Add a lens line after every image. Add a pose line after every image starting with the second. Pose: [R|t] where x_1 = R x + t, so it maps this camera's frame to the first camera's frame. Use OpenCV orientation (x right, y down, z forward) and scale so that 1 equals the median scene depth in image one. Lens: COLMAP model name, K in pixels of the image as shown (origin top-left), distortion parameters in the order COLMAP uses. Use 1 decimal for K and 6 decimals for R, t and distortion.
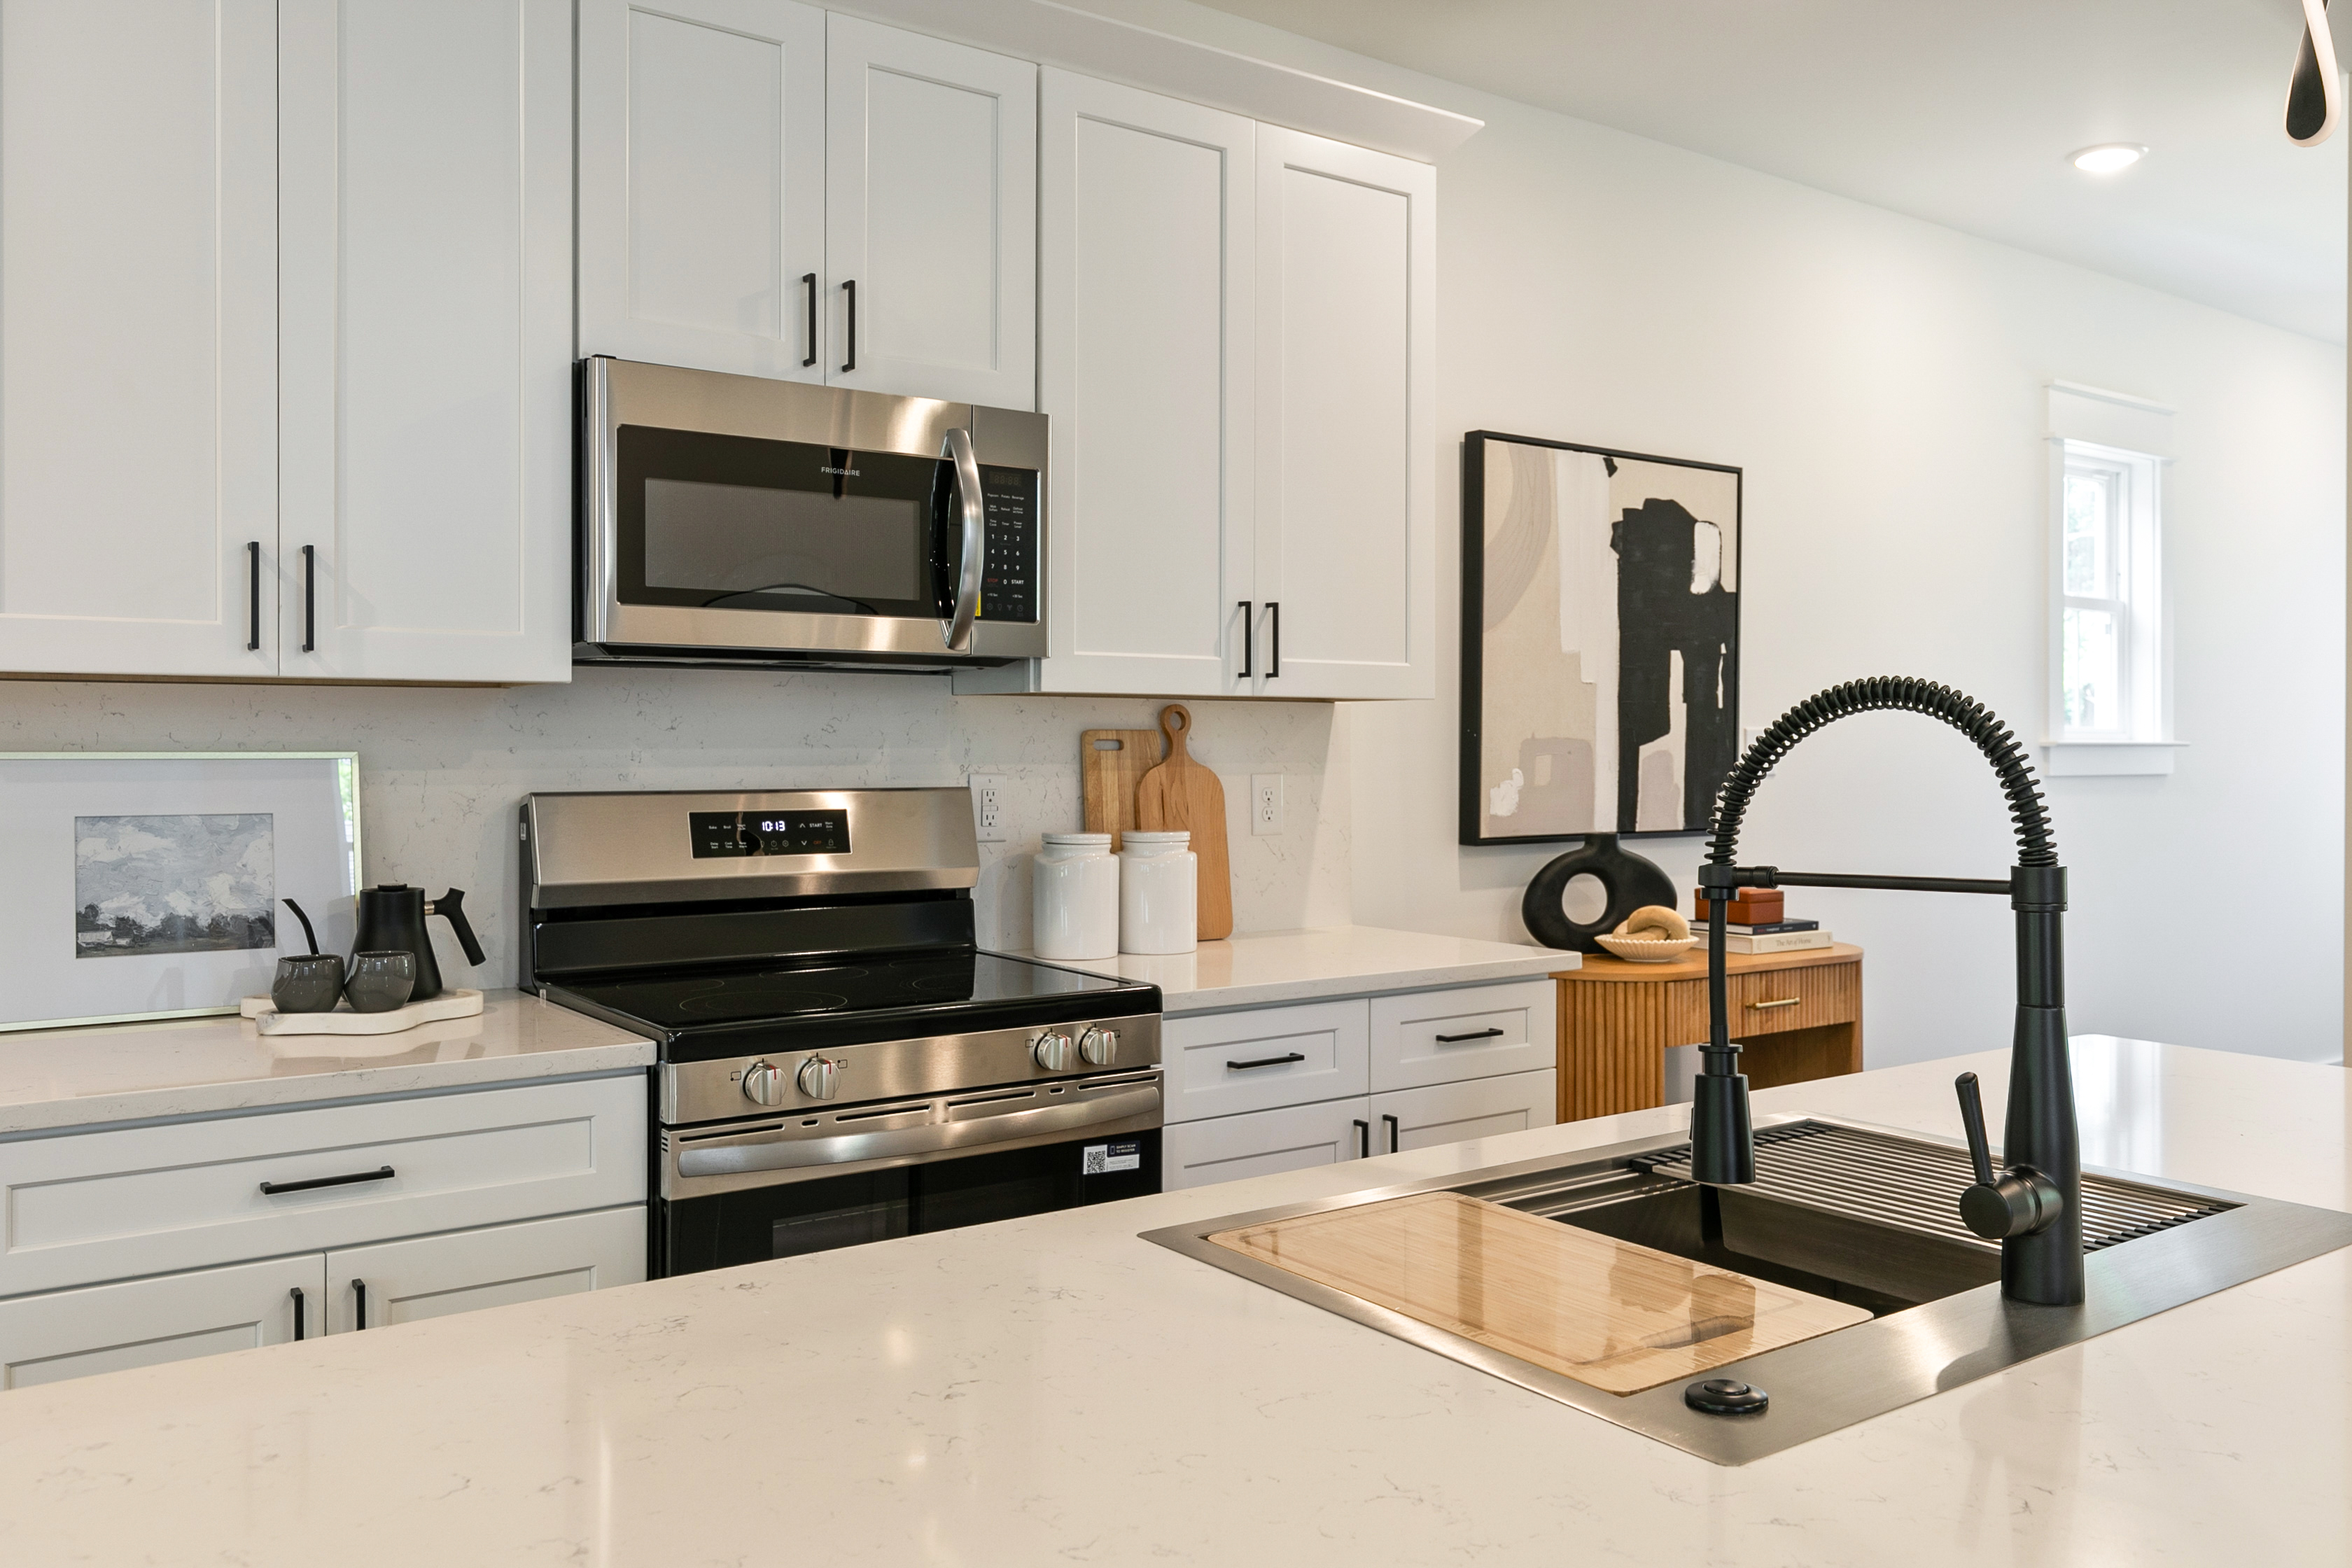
lens RADIAL K [[1823.7, 0, 1184.6], [0, 1823.7, 747.4], [0, 0, 1]] dist [0.000632, -0.000137]
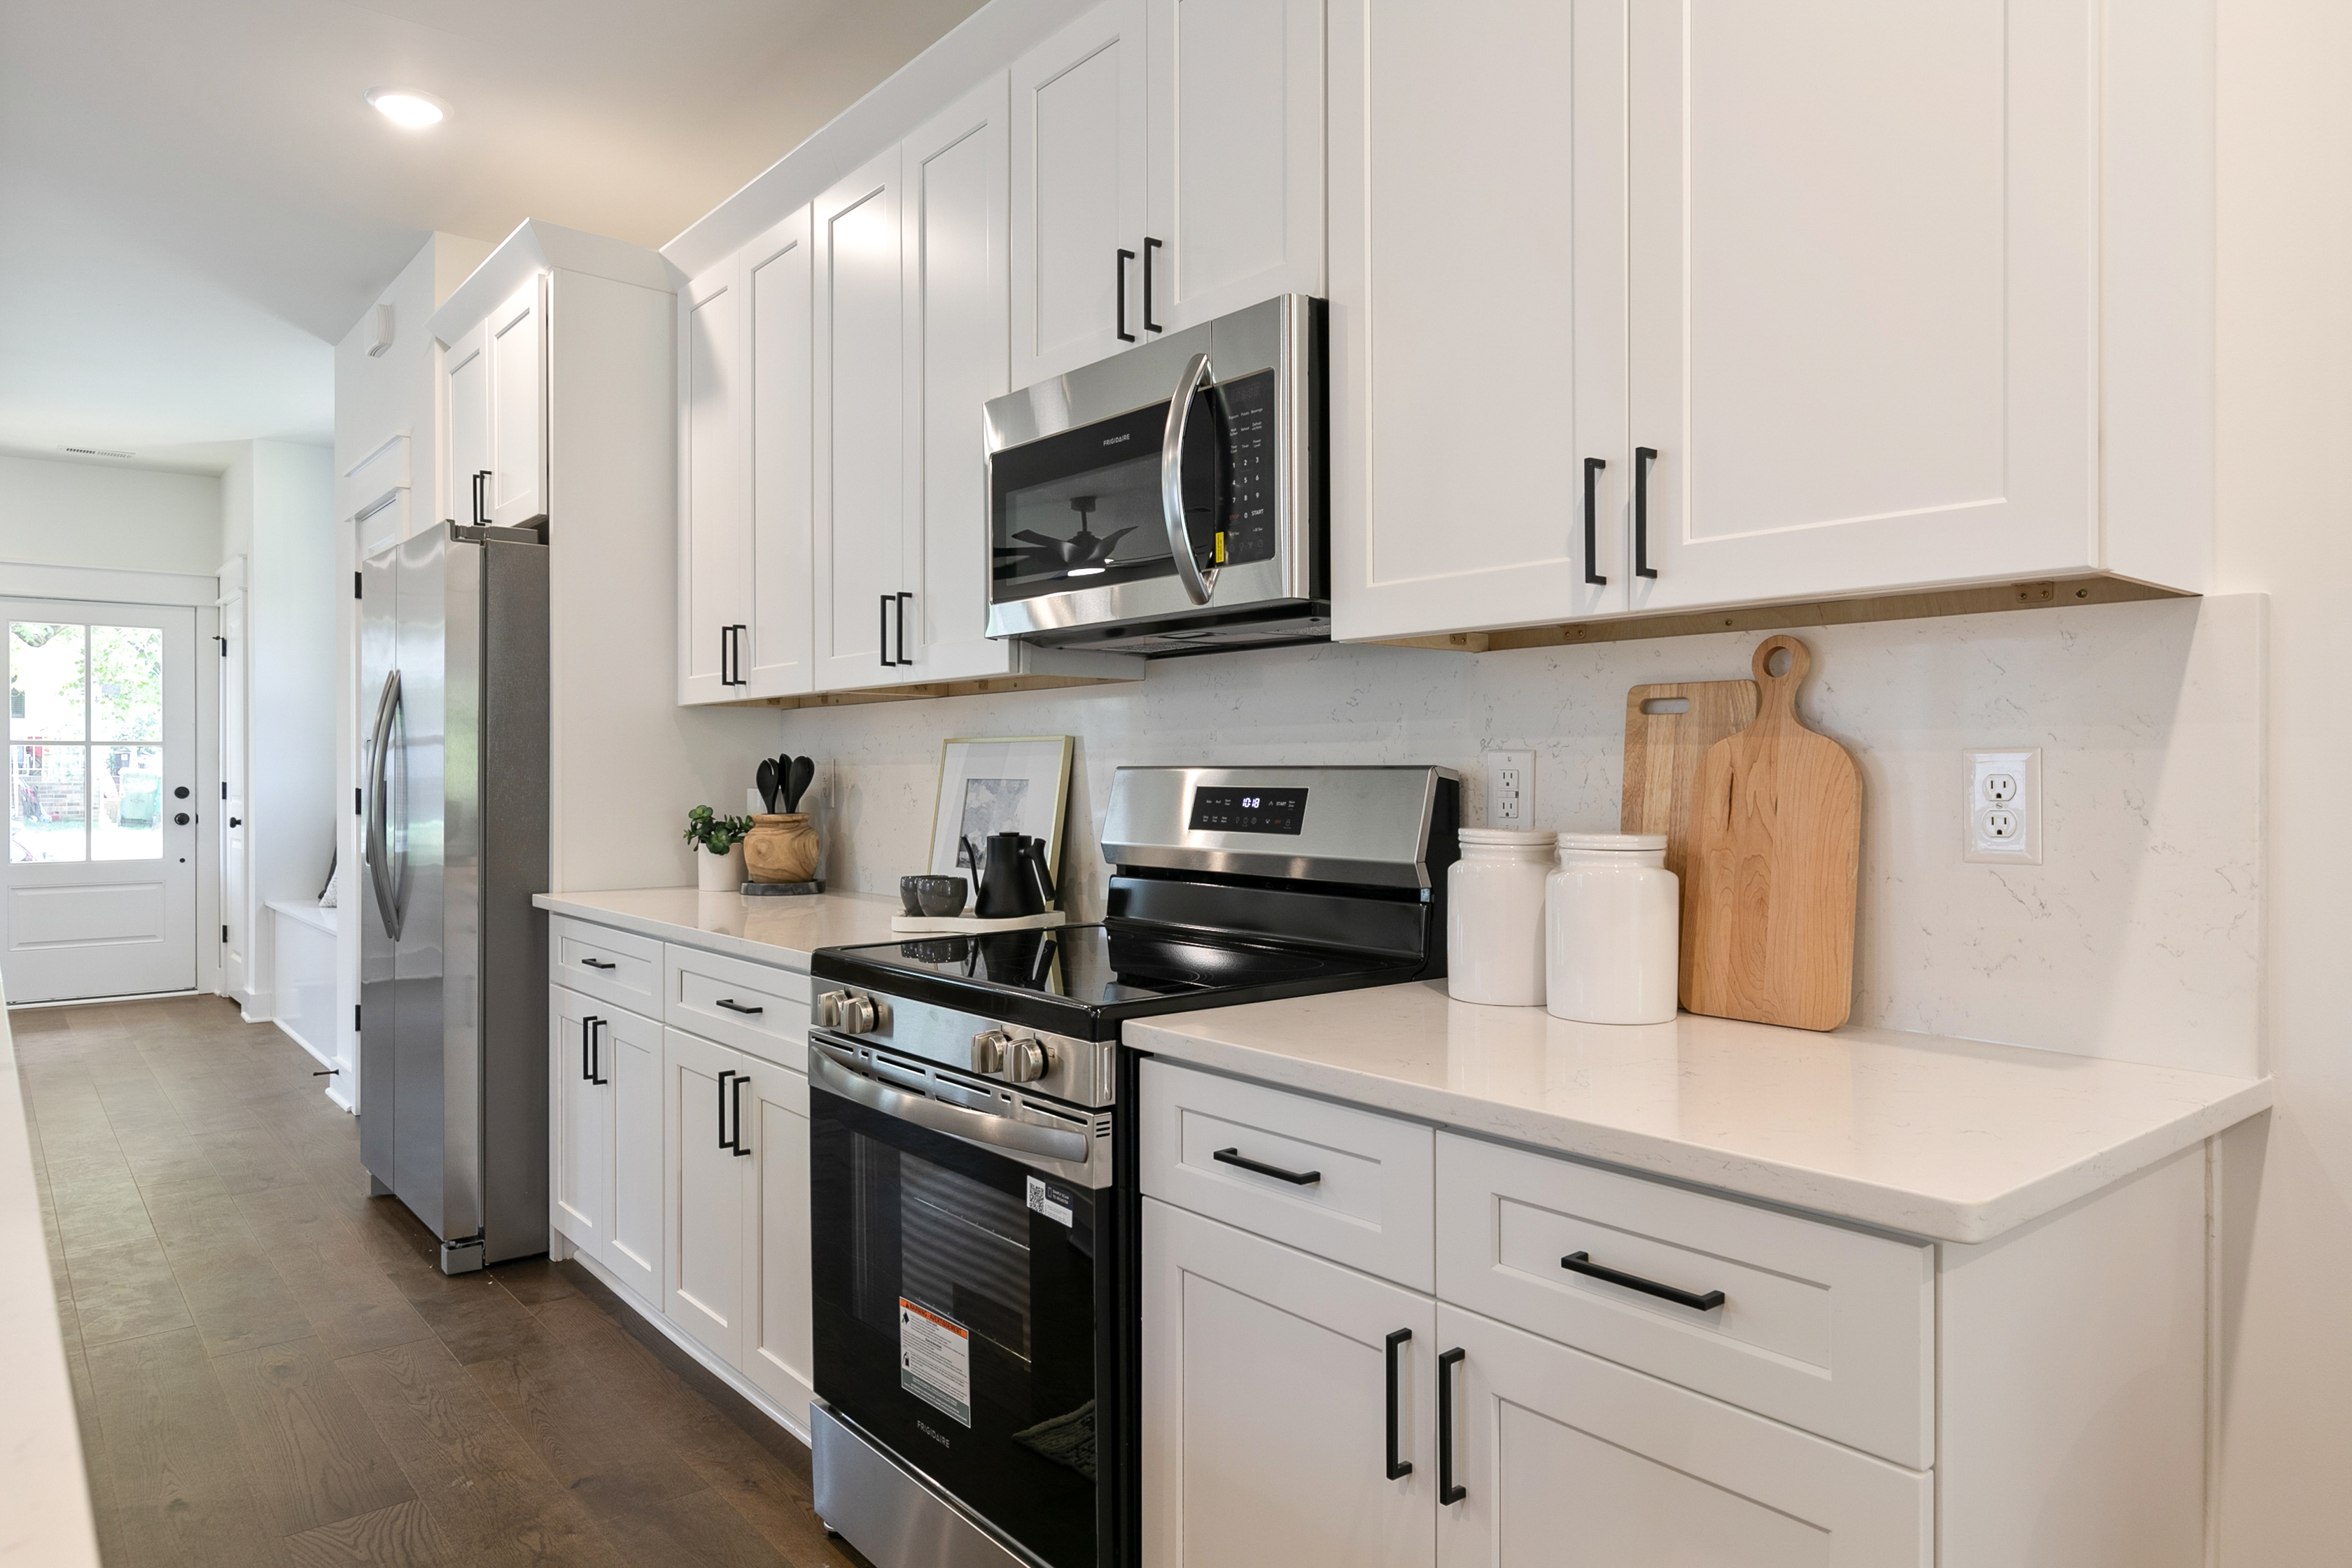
lens RADIAL K [[1478.5, 0, 1185.4], [0, 1478.5, 770.1], [0, 0, 1]] dist [0.004757, 0.000062]
pose [[0.059595, -0.003092, -0.998218, 0.519560], [-0.002163, 0.999992, -0.003226, 0.025718], [0.998220, 0.002351, 0.059588, 0.836751]]
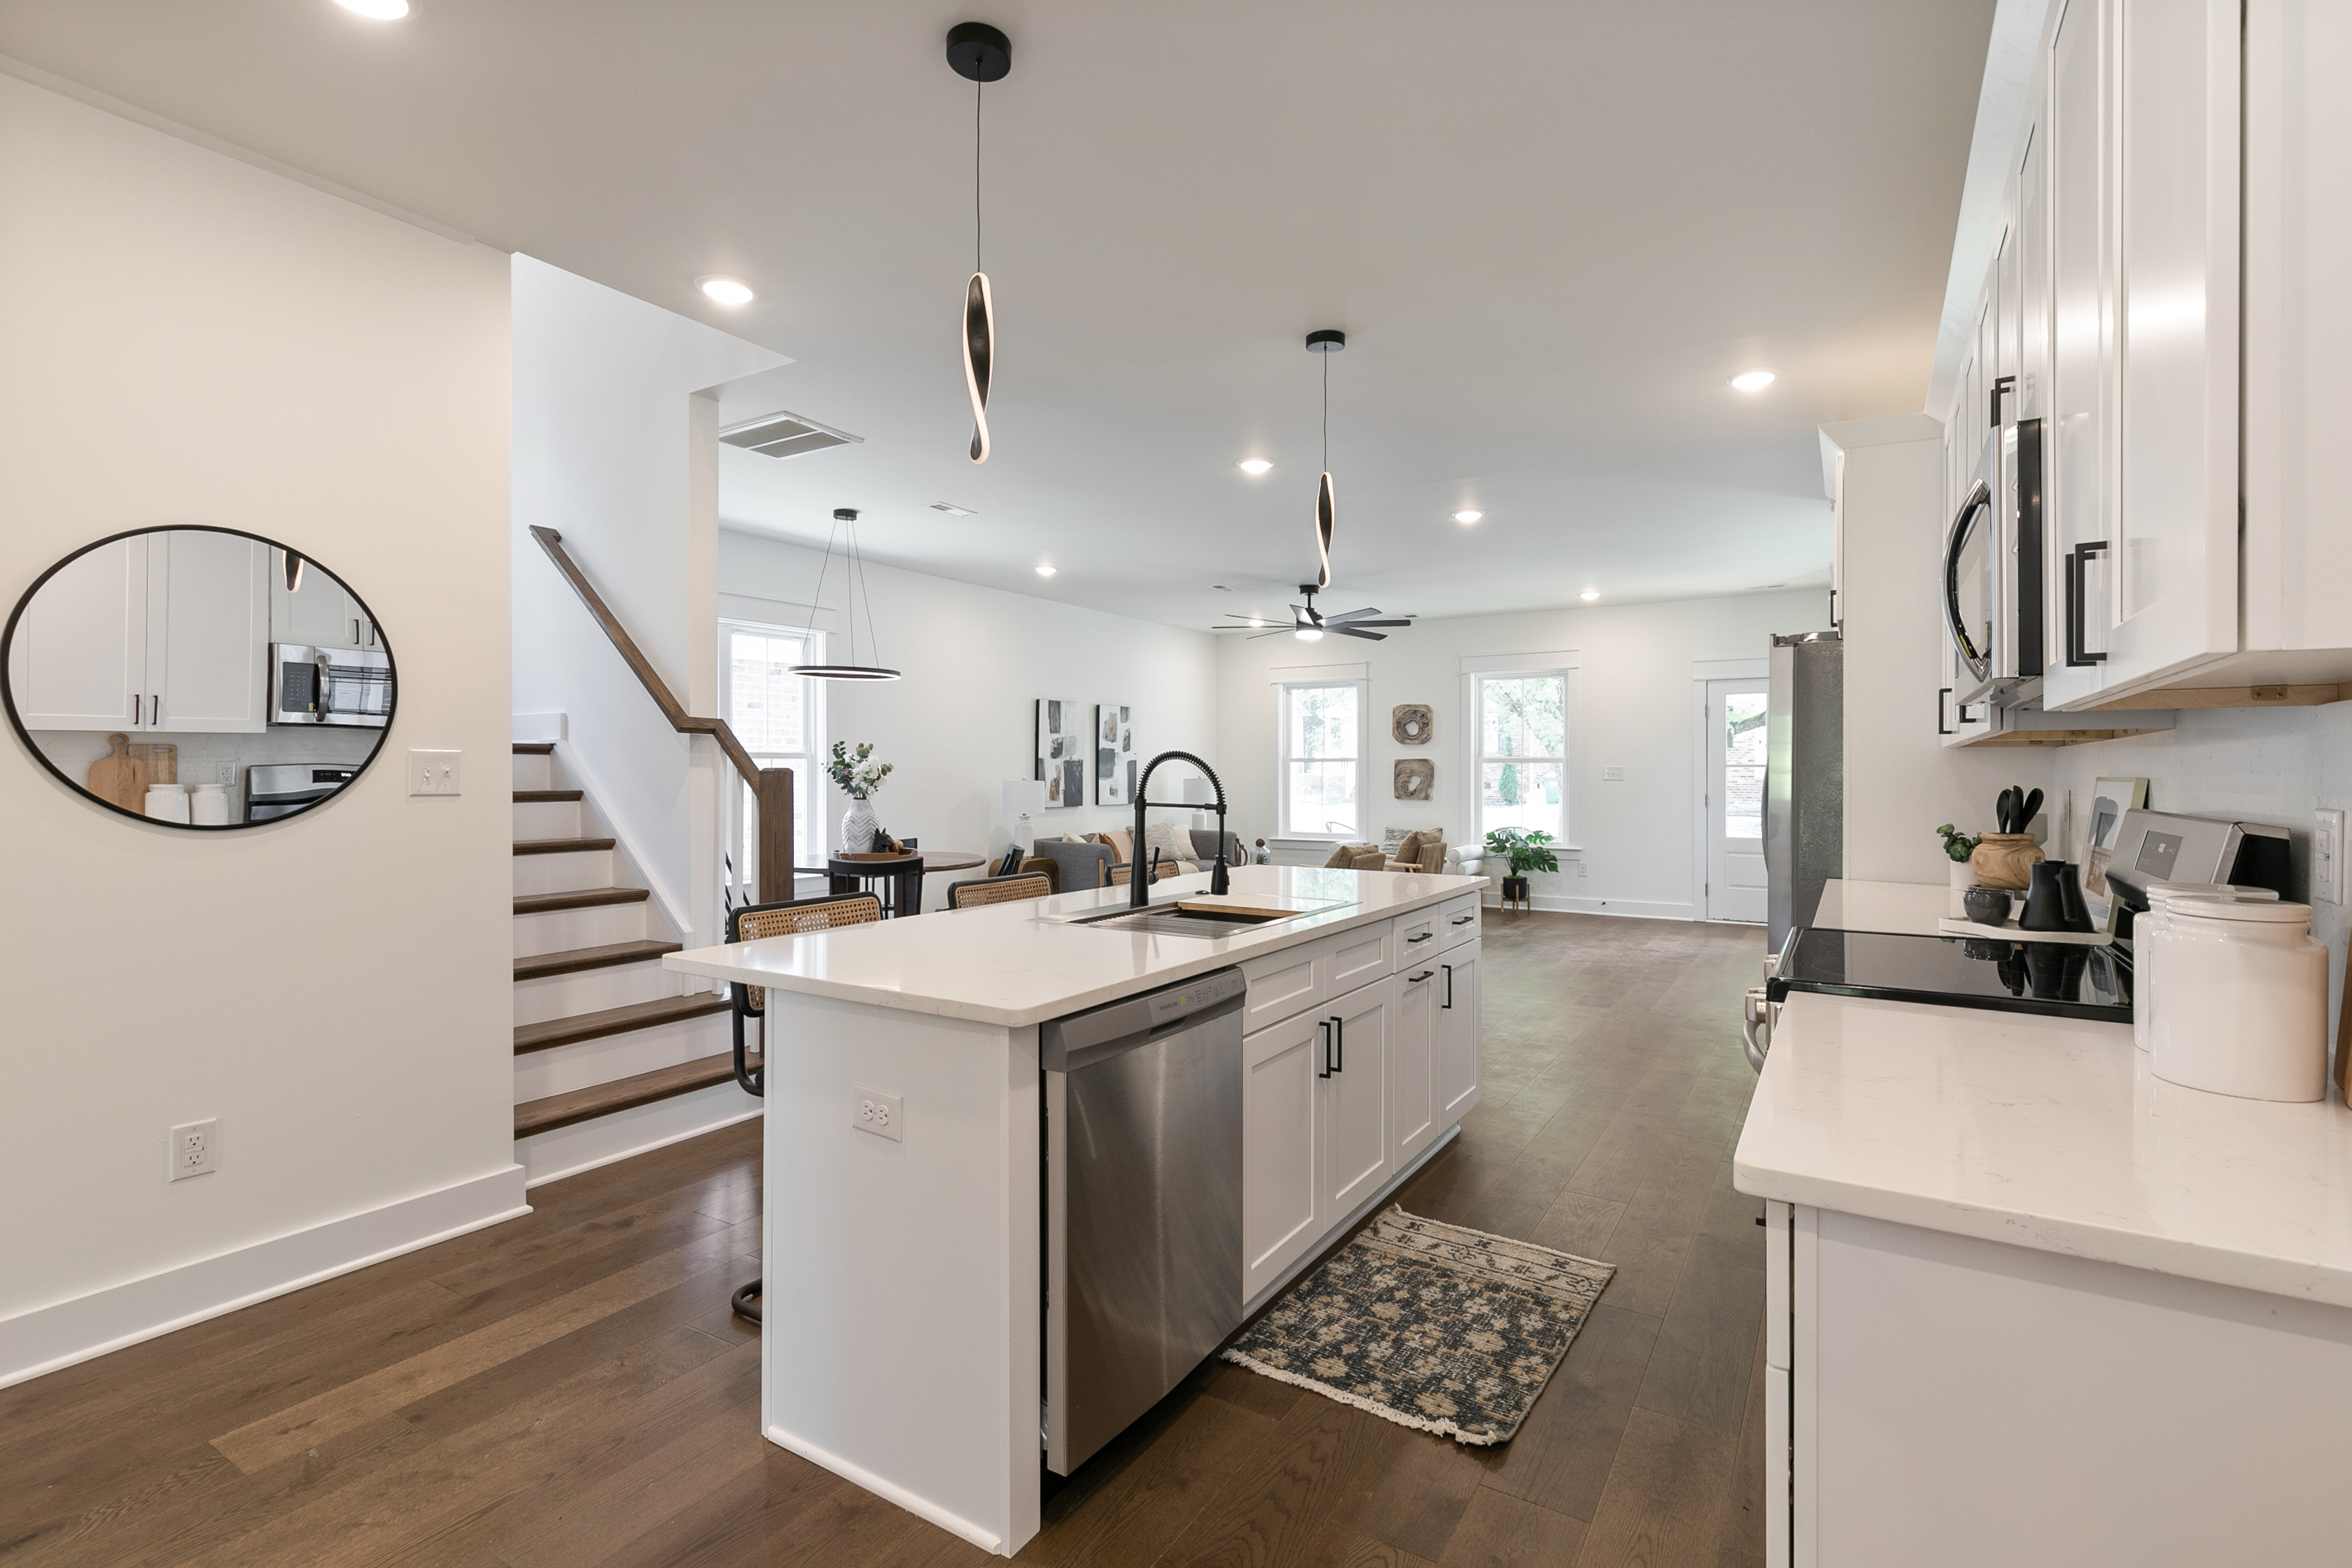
lens RADIAL K [[1078.7, 0, 1192.9], [0, 1078.7, 770.1], [0, 0, 1]] dist [0.003994, 0.000117]
pose [[-0.925095, -0.006131, -0.379687, 0.490004], [-0.006603, 0.999978, -0.000059, 0.000784], [0.379679, 0.002452, -0.925115, 1.247842]]
